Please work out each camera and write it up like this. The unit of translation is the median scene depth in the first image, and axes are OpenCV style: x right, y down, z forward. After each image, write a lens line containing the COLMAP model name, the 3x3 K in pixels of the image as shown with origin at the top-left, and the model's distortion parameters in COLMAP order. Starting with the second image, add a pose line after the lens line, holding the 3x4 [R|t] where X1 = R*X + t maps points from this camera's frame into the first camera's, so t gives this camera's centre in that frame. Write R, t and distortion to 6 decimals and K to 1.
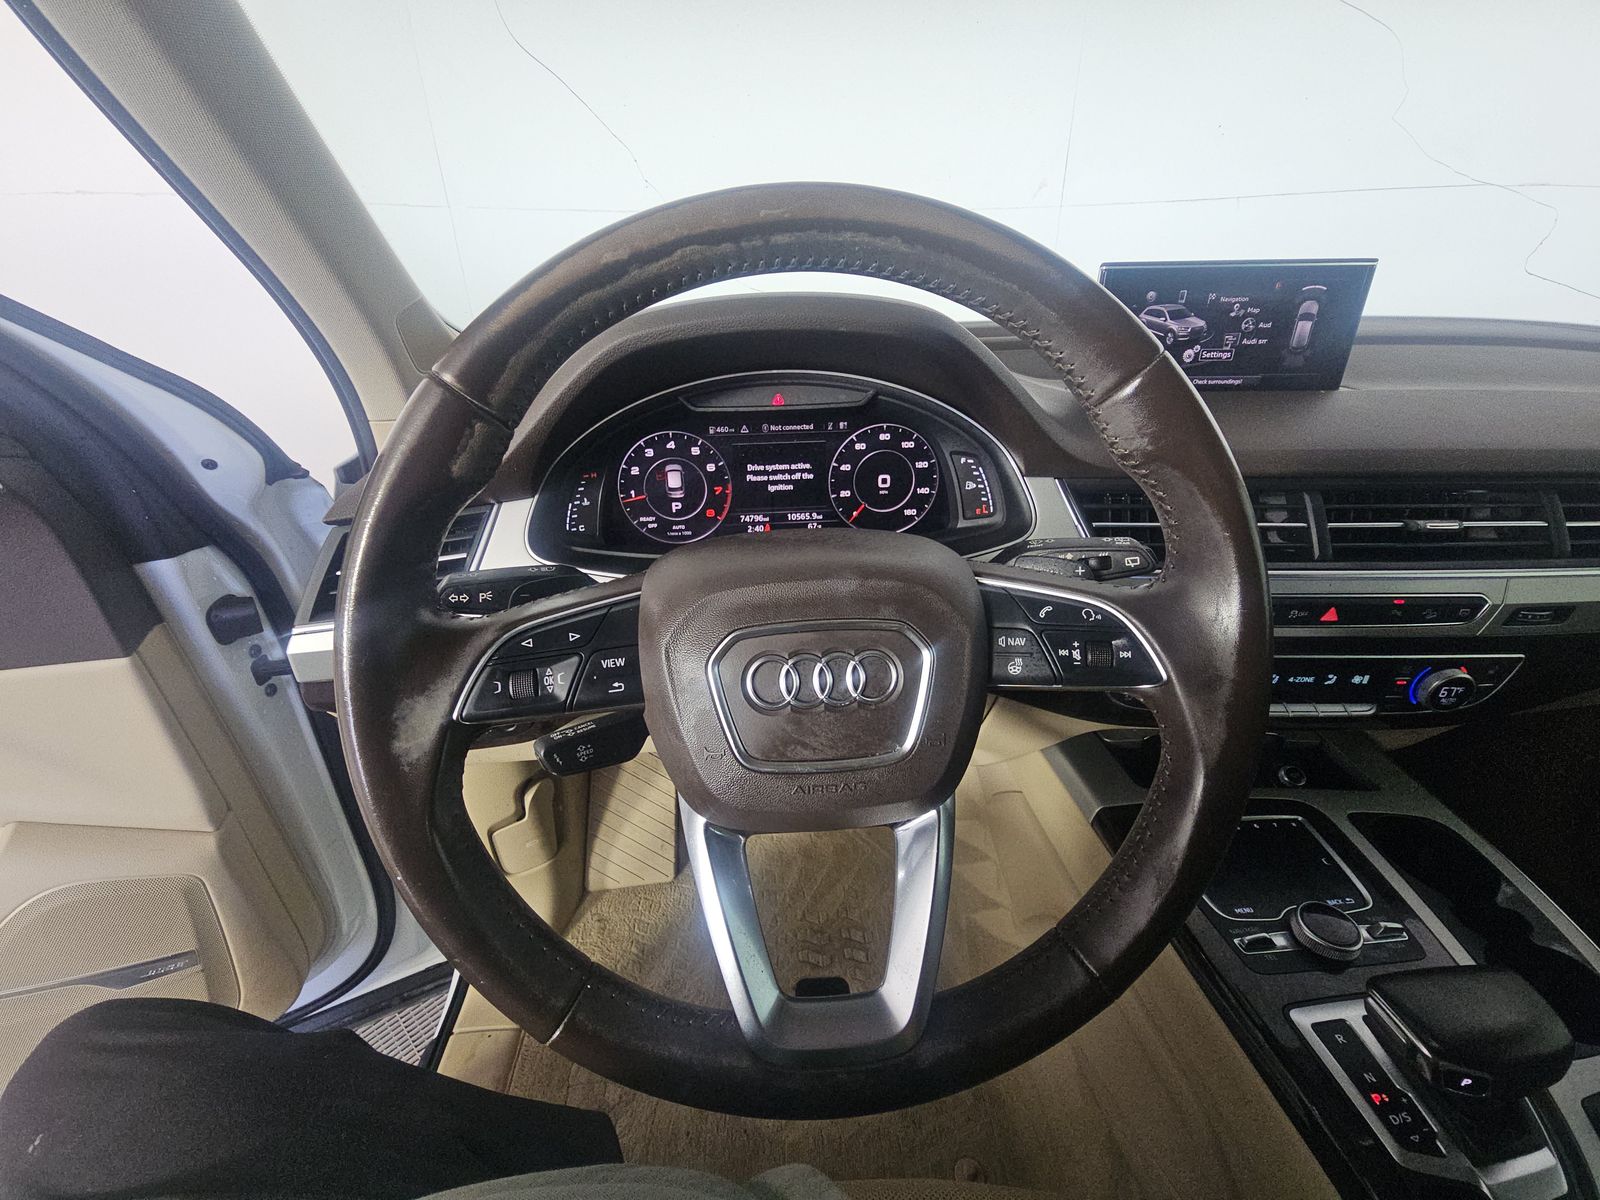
lens RADIAL K [[655.4, 0, 794.6], [0, 655.4, 602.3], [0, 0, 1]] dist [0.004424, -0.003405]
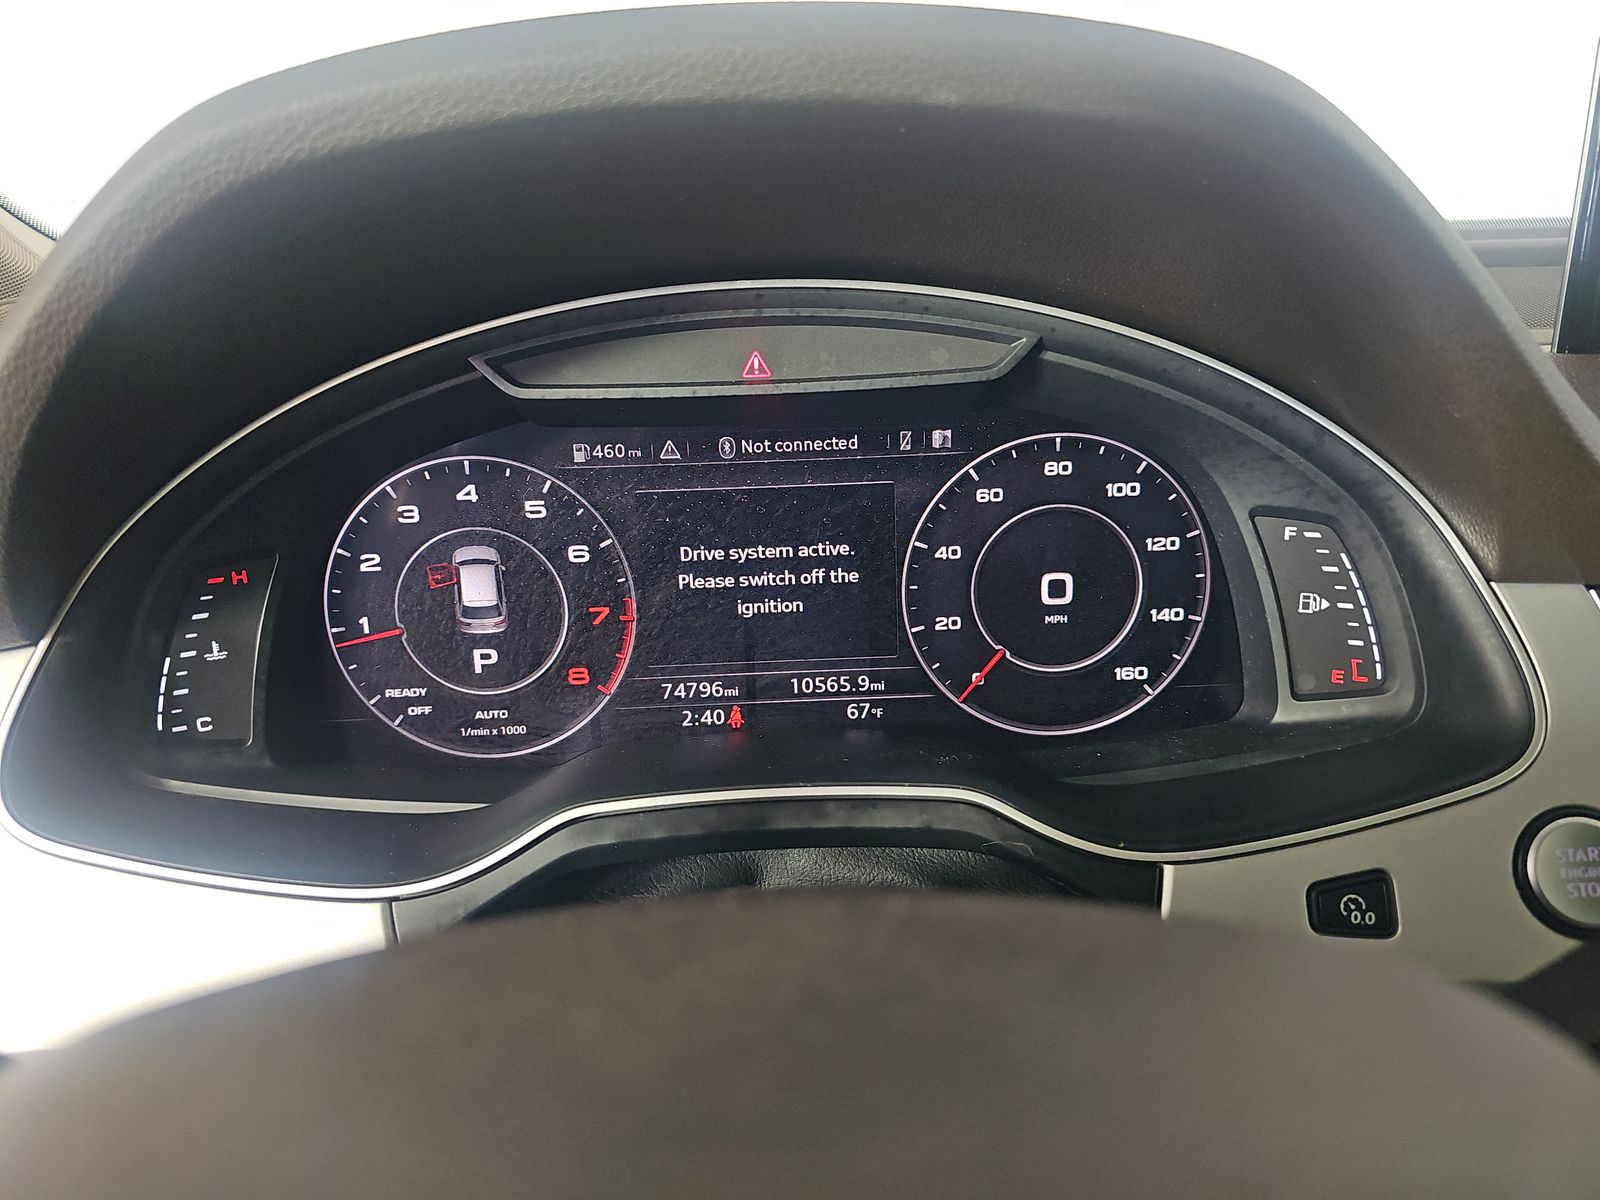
lens RADIAL K [[1082.7, 0, 803.0], [0, 1082.7, 613.1], [0, 0, 1]] dist [0.031998, -0.023662]
pose [[0.998869, 0.000521, -0.047537, 0.026203], [-0.006338, 0.992472, -0.122309, -0.100960], [0.047115, 0.122472, 0.991353, 0.416495]]
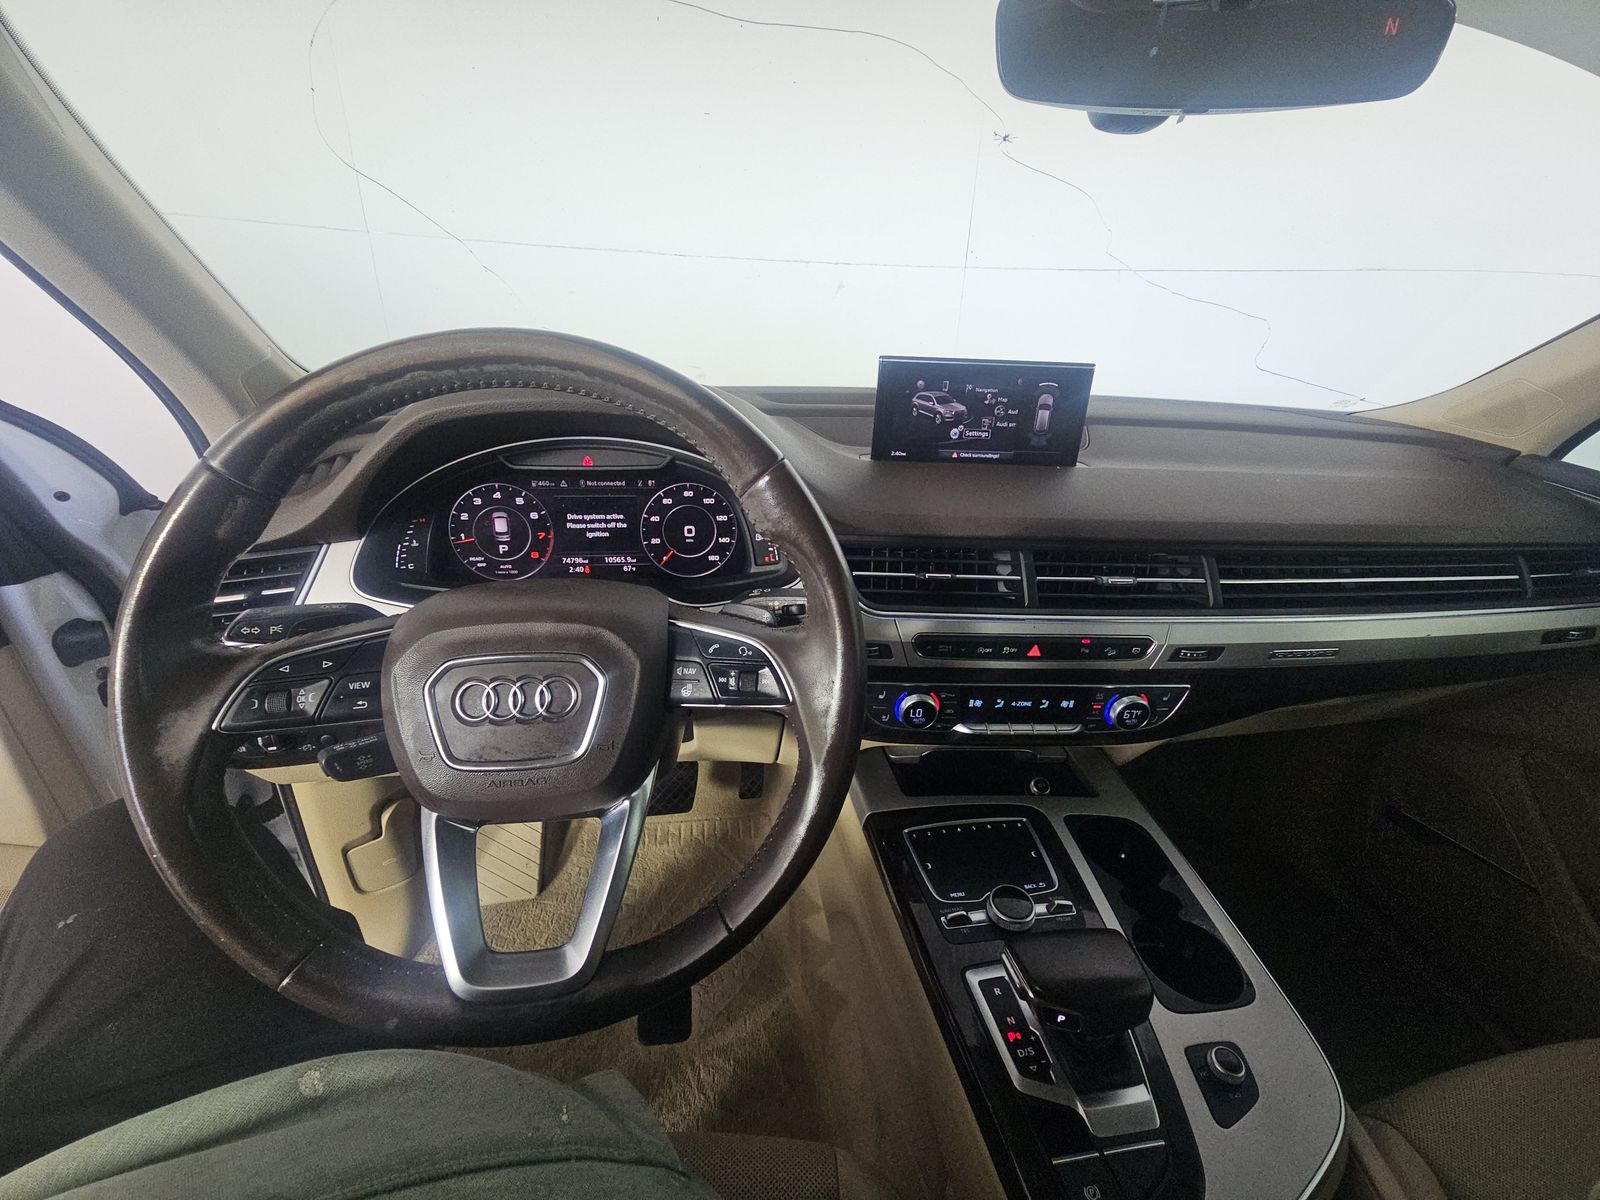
lens RADIAL K [[655.4, 0, 795.0], [0, 655.4, 600.5], [0, 0, 1]] dist [0.004424, -0.003405]
pose [[0.996061, 0.018187, 0.086781, 0.231635], [-0.014405, 0.998927, -0.044012, -0.014054], [-0.087488, 0.042589, 0.995255, -0.174021]]
